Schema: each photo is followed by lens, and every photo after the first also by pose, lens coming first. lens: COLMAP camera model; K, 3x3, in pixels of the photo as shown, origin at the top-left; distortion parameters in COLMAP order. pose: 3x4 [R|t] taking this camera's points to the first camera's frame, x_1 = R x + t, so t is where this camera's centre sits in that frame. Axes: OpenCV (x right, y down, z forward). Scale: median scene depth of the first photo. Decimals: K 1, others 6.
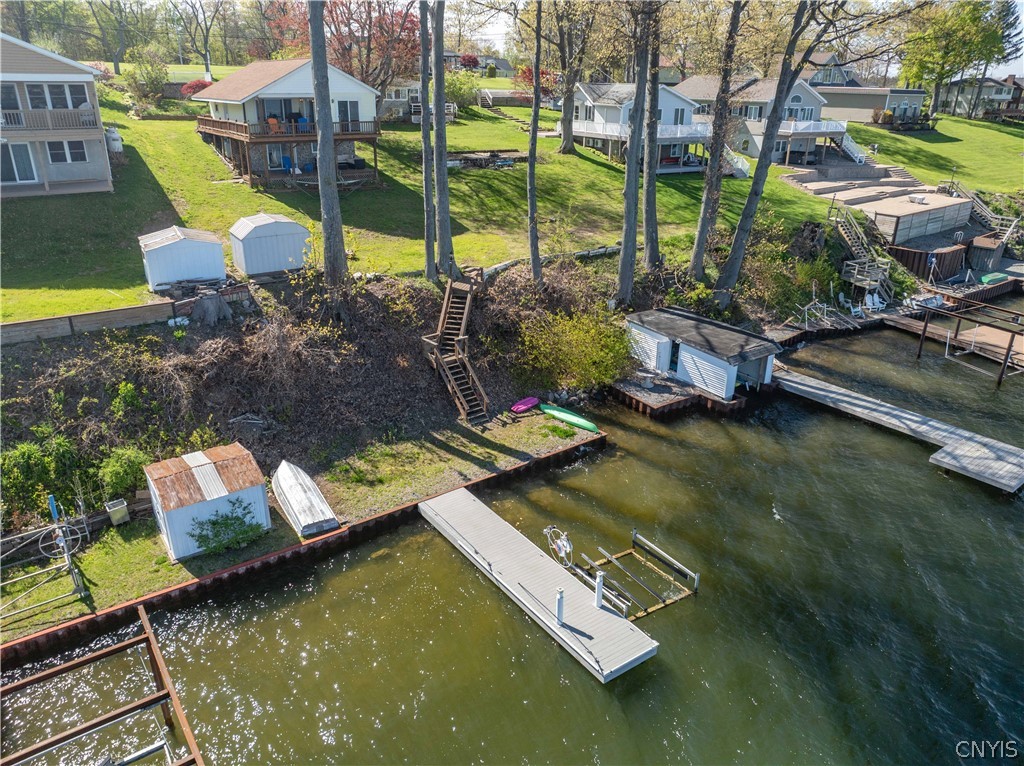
lens RADIAL K [[721.4, 0, 512.1], [0, 721.4, 378.7], [0, 0, 1]] dist [-0.030490, -0.005629]
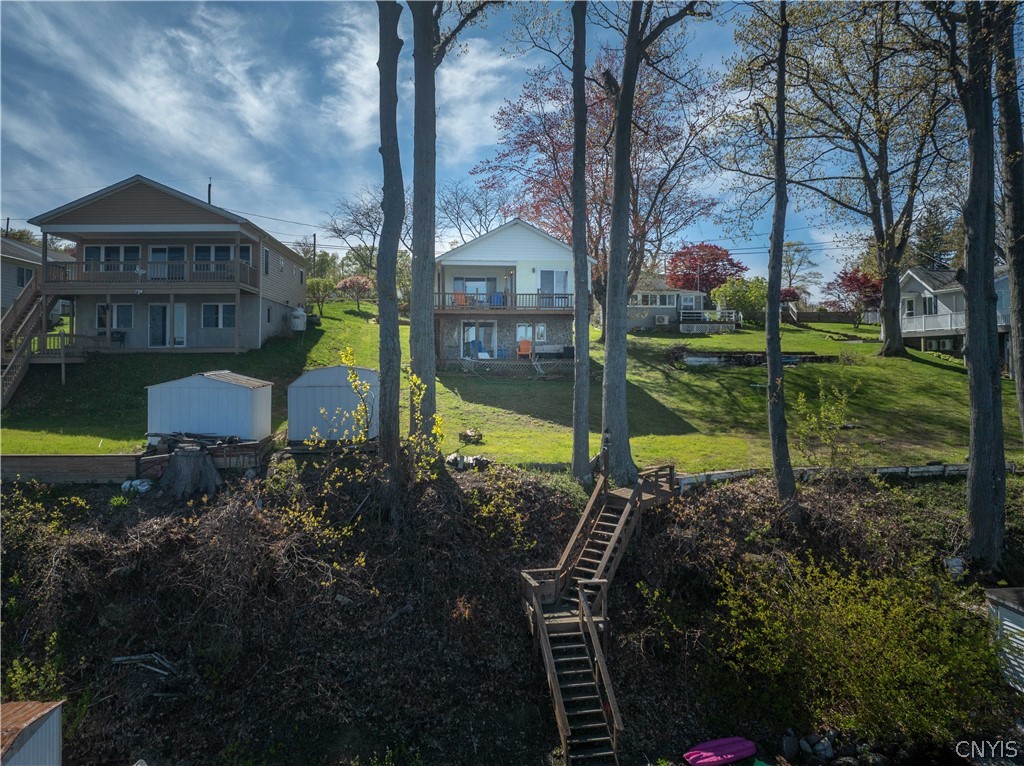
lens RADIAL K [[721.4, 0, 489.6], [0, 721.4, 358.2], [0, 0, 1]] dist [-0.030490, -0.005629]
pose [[0.878087, -0.022125, -0.477990, 0.104648], [-0.169685, 0.919614, -0.354285, -0.008347], [0.447404, 0.392201, 0.803746, 0.455704]]
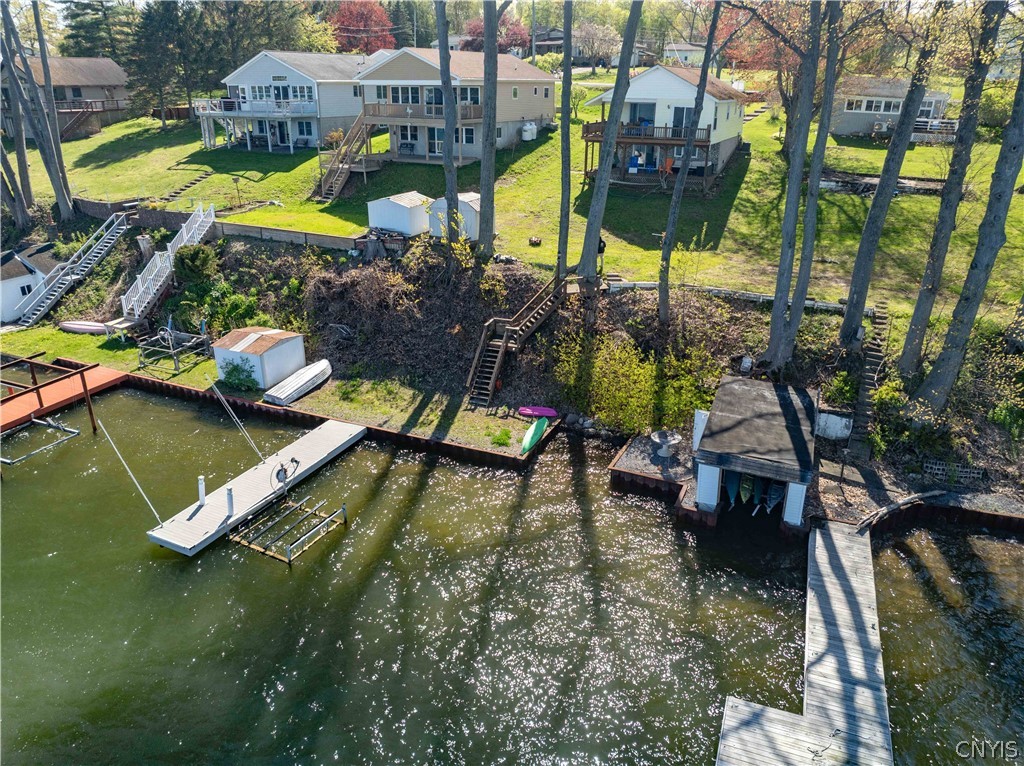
lens RADIAL K [[721.4, 0, 513.0], [0, 721.4, 375.9], [0, 0, 1]] dist [-0.030490, -0.005629]
pose [[0.502485, 0.317957, -0.803998, 0.737015], [-0.330229, 0.930000, 0.161400, -0.149116], [0.799036, 0.184402, 0.572309, 0.377666]]
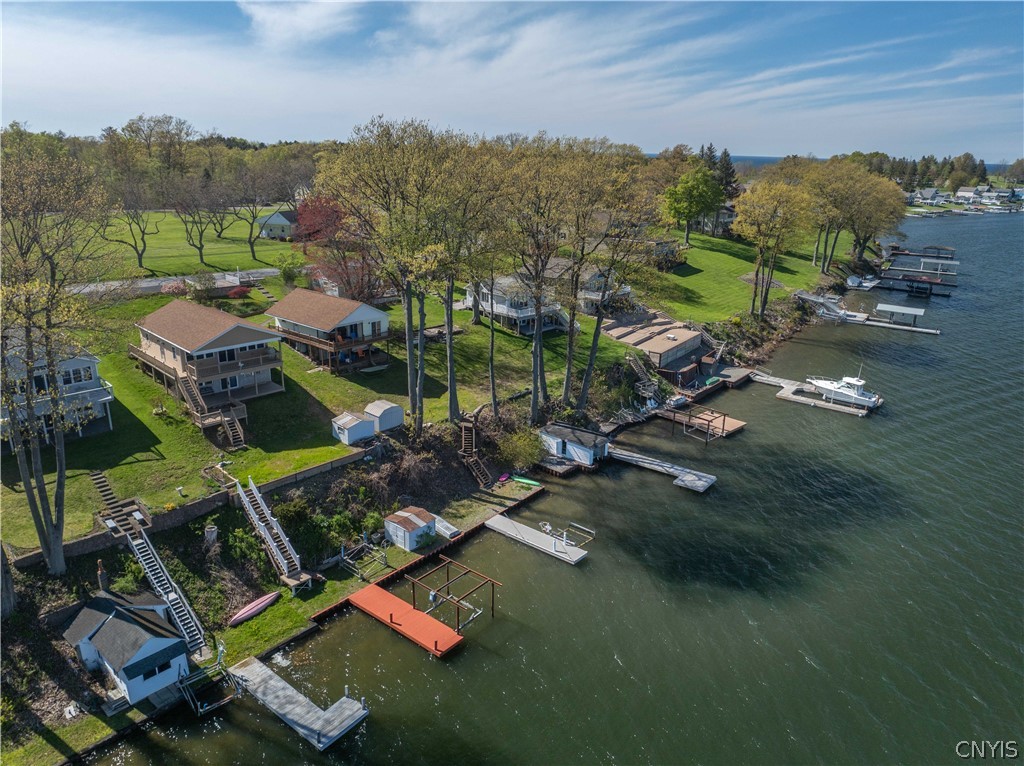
lens RADIAL K [[721.4, 0, 510.2], [0, 721.4, 384.5], [0, 0, 1]] dist [-0.030490, -0.005629]
pose [[0.968229, -0.075600, 0.238362, -0.440224], [0.092208, 0.993973, -0.059295, -0.106959], [-0.232443, 0.079390, 0.969364, -1.089104]]
